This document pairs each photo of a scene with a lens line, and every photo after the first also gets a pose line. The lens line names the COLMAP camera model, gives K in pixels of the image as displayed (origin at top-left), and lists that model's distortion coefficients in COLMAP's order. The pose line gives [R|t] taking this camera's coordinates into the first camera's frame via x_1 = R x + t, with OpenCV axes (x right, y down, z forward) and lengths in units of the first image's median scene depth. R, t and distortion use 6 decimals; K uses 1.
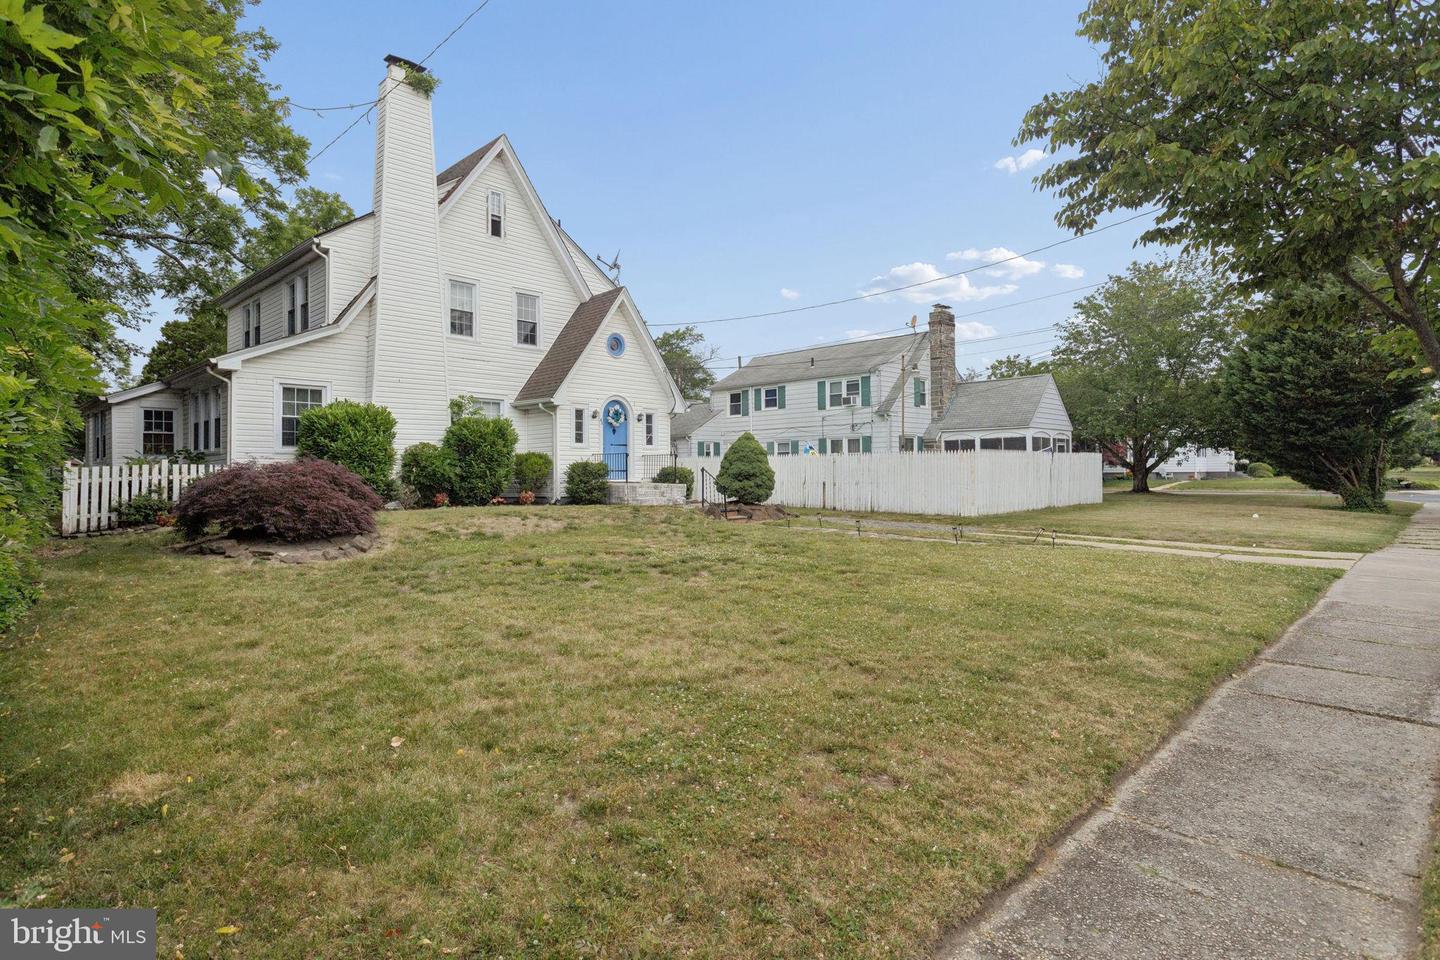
lens RADIAL K [[765.4, 0, 714.9], [0, 765.4, 470.1], [0, 0, 1]] dist [-0.002415, 0.000005]
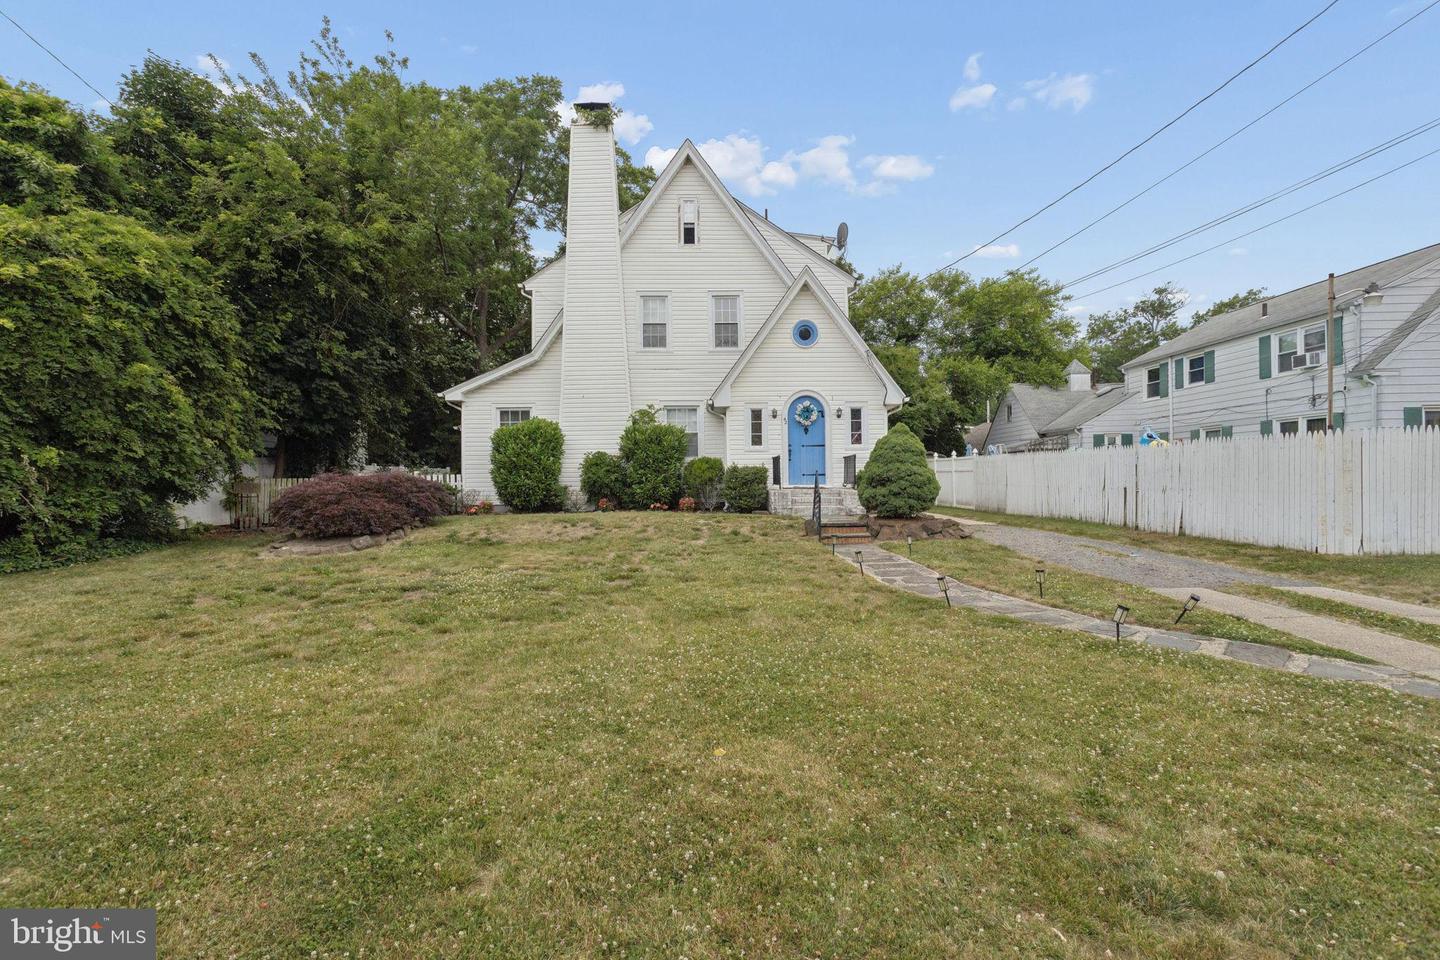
lens RADIAL K [[697.7, 0, 715.6], [0, 697.7, 483.3], [0, 0, 1]] dist [0.008991, 0.000833]
pose [[0.711373, -0.001553, -0.702813, 0.361414], [0.013669, 0.999839, 0.011626, -0.000094], [0.702681, -0.017877, 0.711280, 0.339675]]
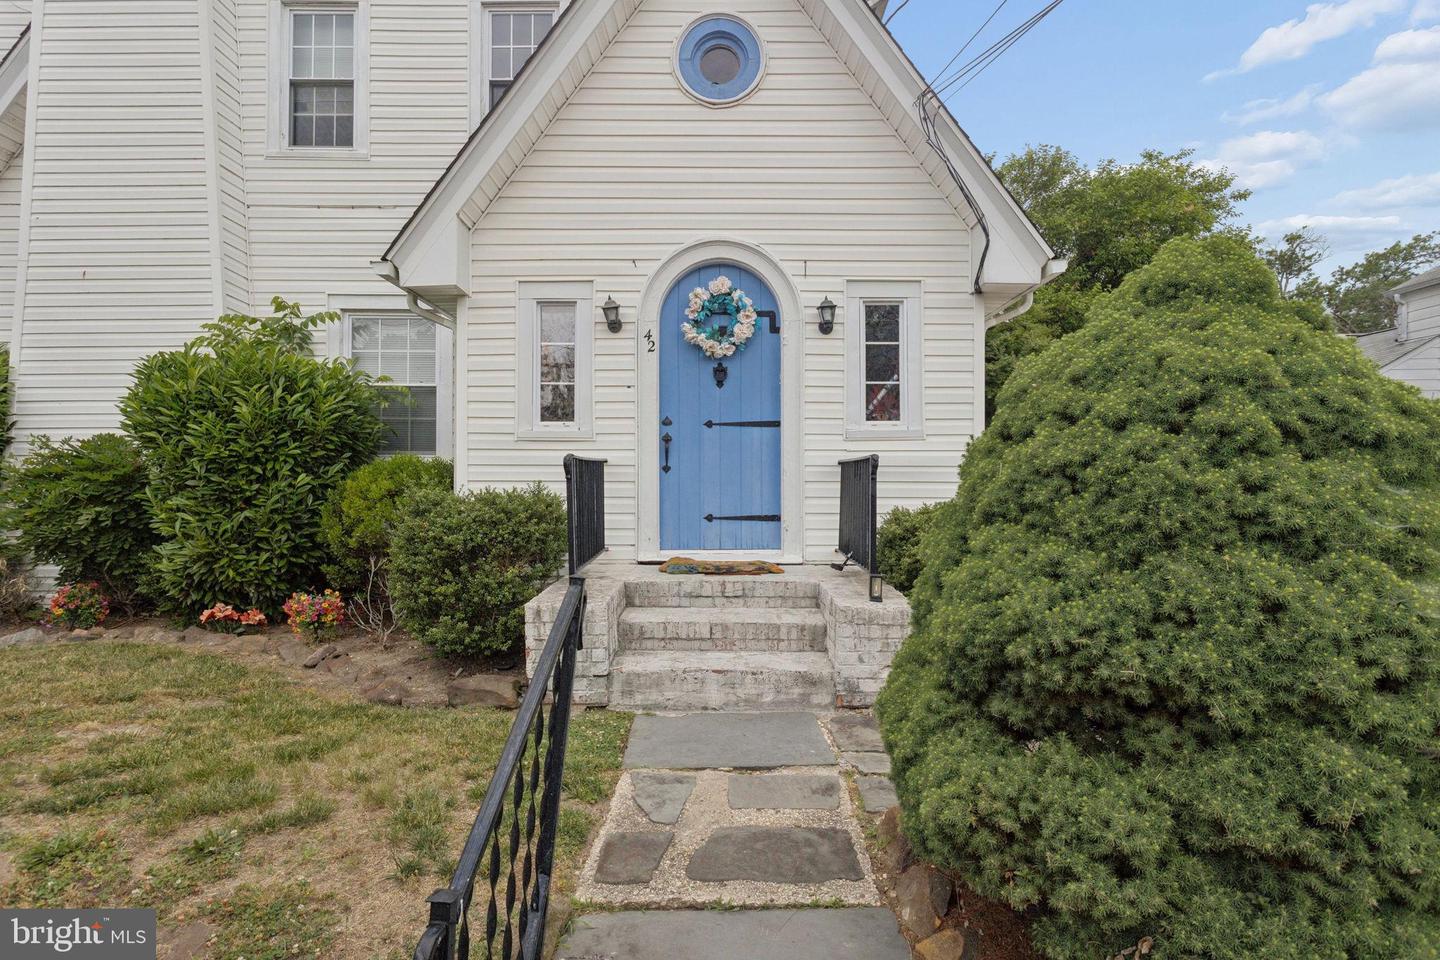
lens RADIAL K [[765.4, 0, 714.9], [0, 765.4, 470.1], [0, 0, 1]] dist [-0.002415, 0.000005]
pose [[0.692678, 0.001445, -0.721246, 0.065962], [0.000497, 0.999997, 0.002481, -0.016813], [0.721247, -0.002077, 0.692675, 0.795921]]
